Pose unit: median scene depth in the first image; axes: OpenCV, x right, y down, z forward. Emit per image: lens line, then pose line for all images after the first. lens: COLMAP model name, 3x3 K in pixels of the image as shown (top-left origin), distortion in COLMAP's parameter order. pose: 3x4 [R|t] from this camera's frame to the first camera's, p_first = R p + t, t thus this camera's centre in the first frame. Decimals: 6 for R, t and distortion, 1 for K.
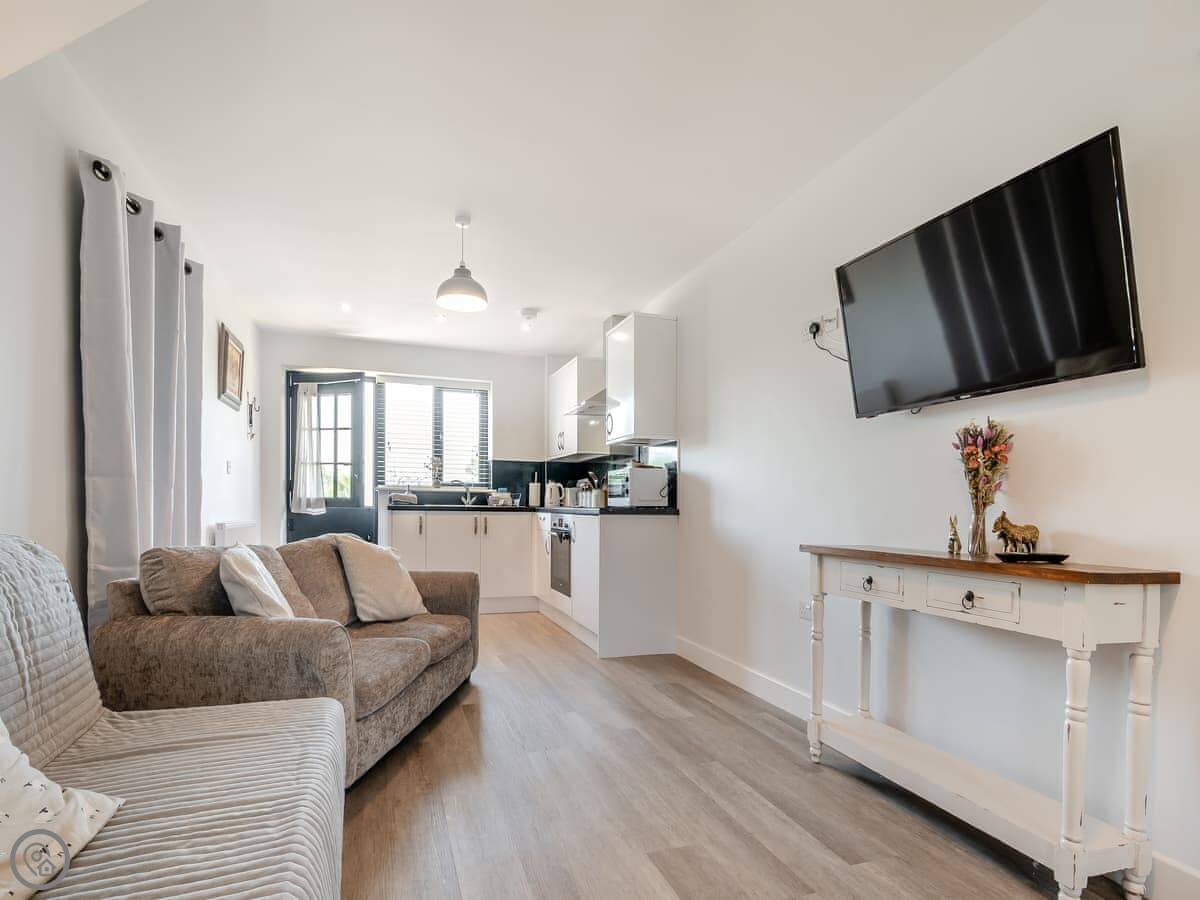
lens RADIAL K [[586.9, 0, 597.9], [0, 586.9, 512.2], [0, 0, 1]] dist [0.015662, 0.000000]
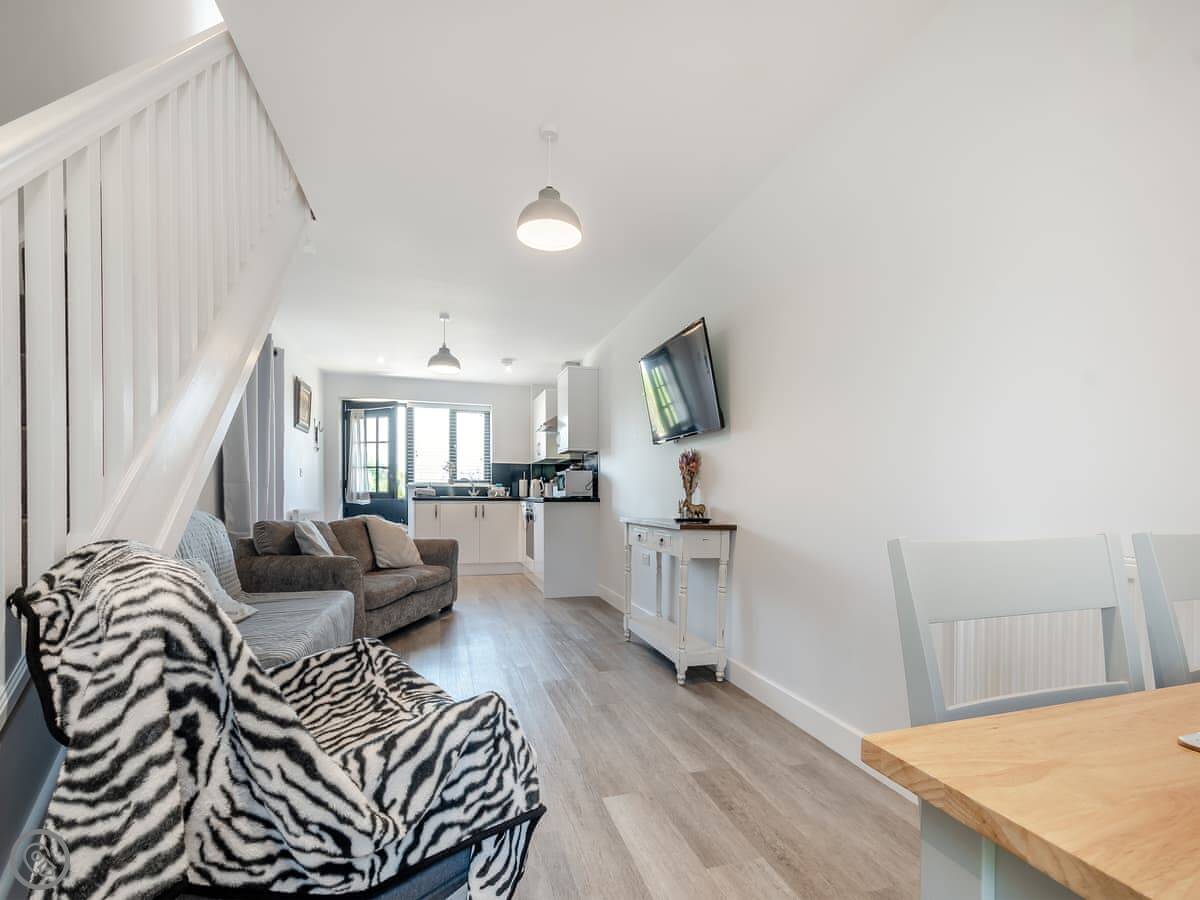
lens RADIAL K [[507.6, 0, 599.8], [0, 507.6, 499.6], [0, 0, 1]] dist [0.008608, -0.000219]
pose [[0.999443, -0.007805, -0.032460, 0.124031], [0.007655, 0.999959, -0.004760, 0.003261], [0.032495, 0.004509, 0.999462, -0.190086]]
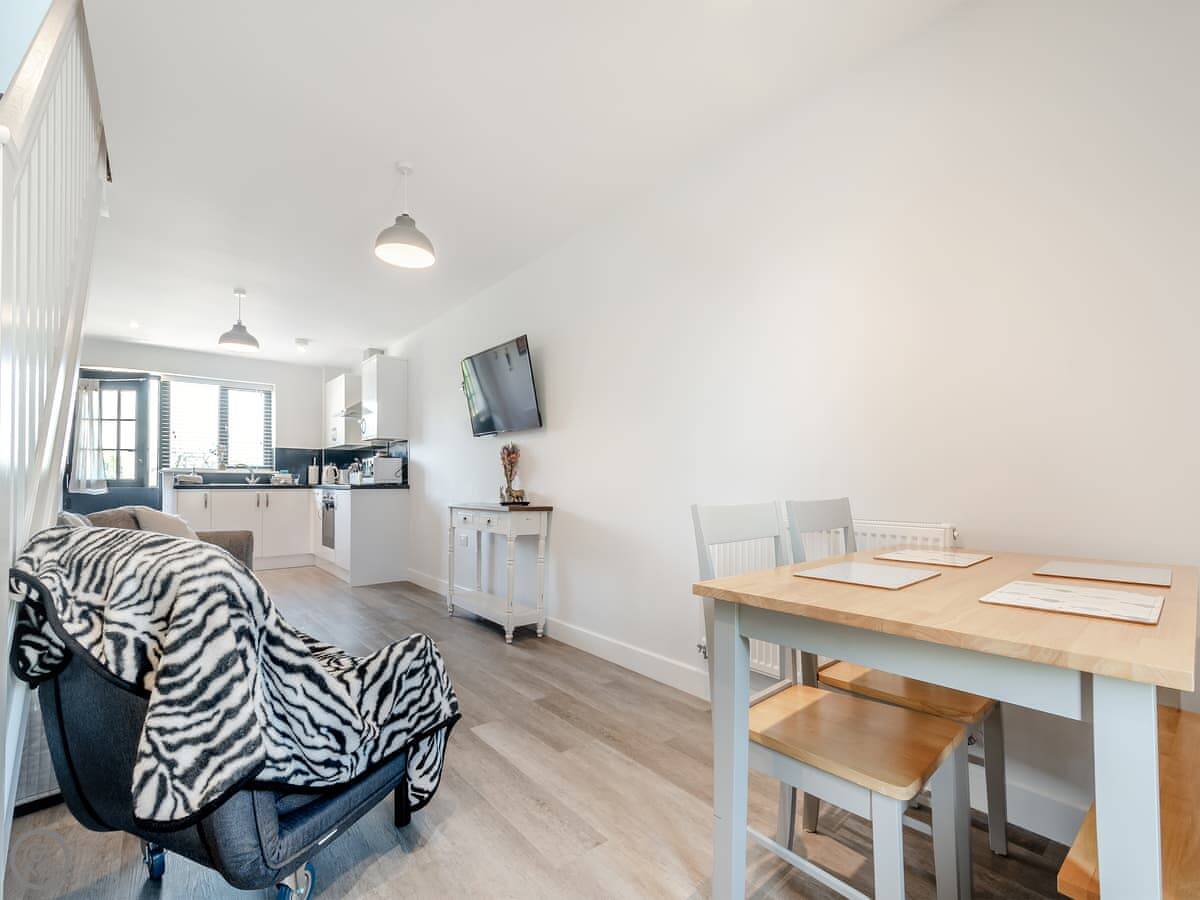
lens RADIAL K [[494.6, 0, 582.1], [0, 494.6, 474.9], [0, 0, 1]] dist [0.000257, -0.000077]
pose [[0.937966, -0.005750, 0.346681, 0.078615], [0.014572, 0.999633, -0.022846, 0.003150], [-0.346422, 0.026480, 0.937705, -0.245605]]
